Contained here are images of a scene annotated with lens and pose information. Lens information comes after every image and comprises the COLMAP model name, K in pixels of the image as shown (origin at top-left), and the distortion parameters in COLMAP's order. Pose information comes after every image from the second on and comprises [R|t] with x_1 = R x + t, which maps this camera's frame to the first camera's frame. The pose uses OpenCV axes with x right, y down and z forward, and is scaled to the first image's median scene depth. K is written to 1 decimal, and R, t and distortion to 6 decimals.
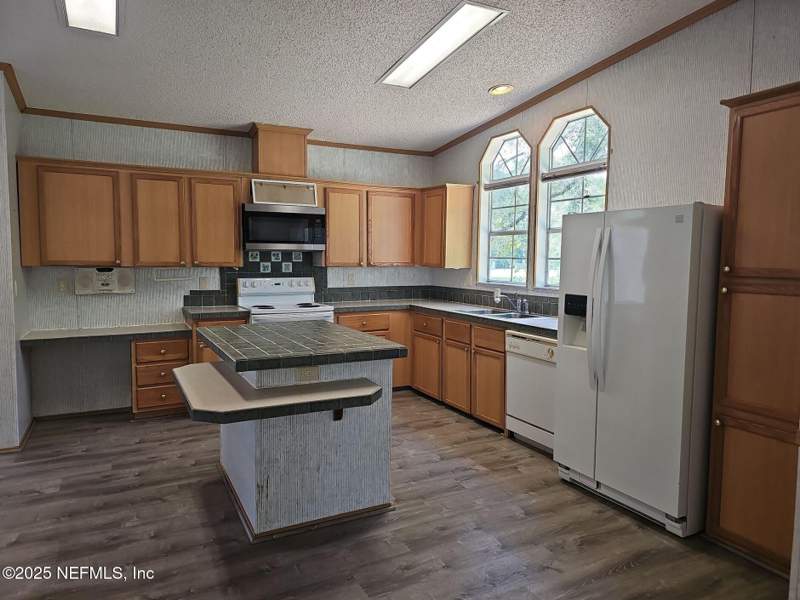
lens RADIAL K [[544.9, 0, 398.9], [0, 544.9, 300.3], [0, 0, 1]] dist [0.026516, -0.009943]
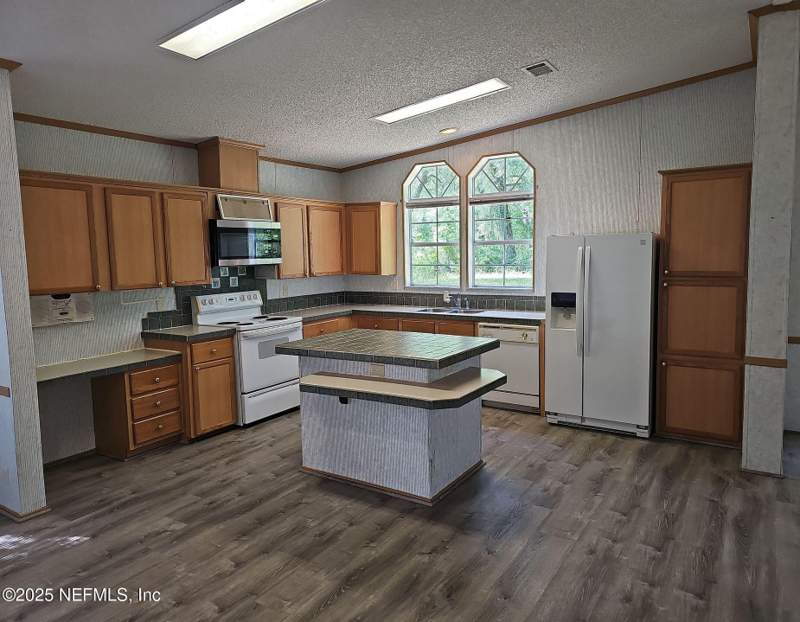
lens RADIAL K [[567.3, 0, 402.5], [0, 567.3, 307.2], [0, 0, 1]] dist [0.032380, -0.006834]
pose [[0.860279, -0.075107, 0.504261, -0.607839], [0.065908, 0.997173, 0.036084, -0.040990], [-0.505546, 0.002193, 0.862797, -0.060326]]
